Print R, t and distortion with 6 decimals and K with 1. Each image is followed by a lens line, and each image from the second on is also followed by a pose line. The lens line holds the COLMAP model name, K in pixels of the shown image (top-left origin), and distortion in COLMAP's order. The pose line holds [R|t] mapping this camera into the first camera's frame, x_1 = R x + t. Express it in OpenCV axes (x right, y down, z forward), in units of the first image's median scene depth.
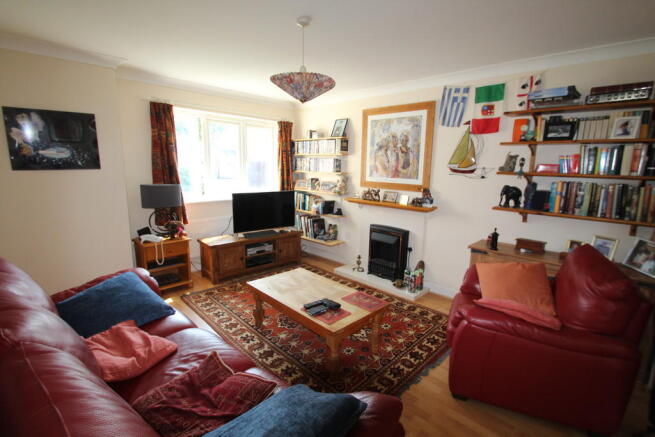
lens RADIAL K [[303.6, 0, 336.5], [0, 303.6, 216.0], [0, 0, 1]] dist [0.022117, -0.024676]
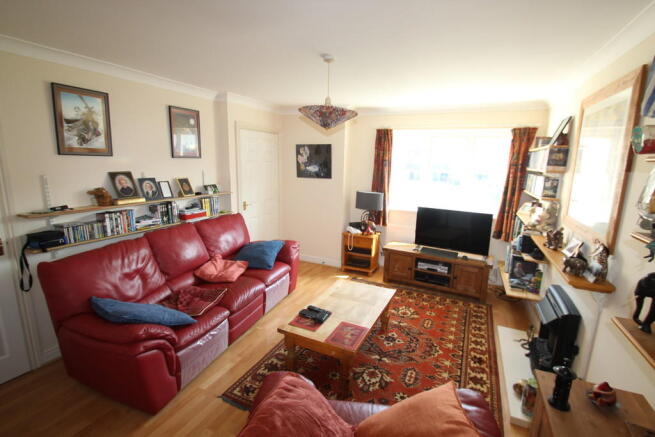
lens RADIAL K [[303.6, 0, 336.5], [0, 303.6, 216.0], [0, 0, 1]] dist [0.022117, -0.024676]
pose [[0.341501, 0.159964, -0.926169, 0.544442], [-0.178093, 0.978571, 0.103348, -0.101590], [0.922854, 0.129651, 0.362671, 0.369193]]
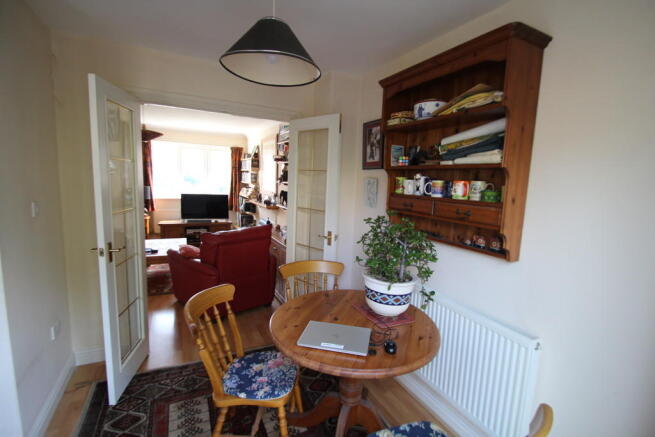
lens RADIAL K [[303.6, 0, 336.5], [0, 303.6, 216.0], [0, 0, 1]] dist [0.022117, -0.024676]
pose [[0.947956, 0.057827, -0.313105, 0.939783], [-0.074948, 0.996264, -0.042913, 0.050285], [0.309453, 0.064146, 0.948749, -0.248883]]
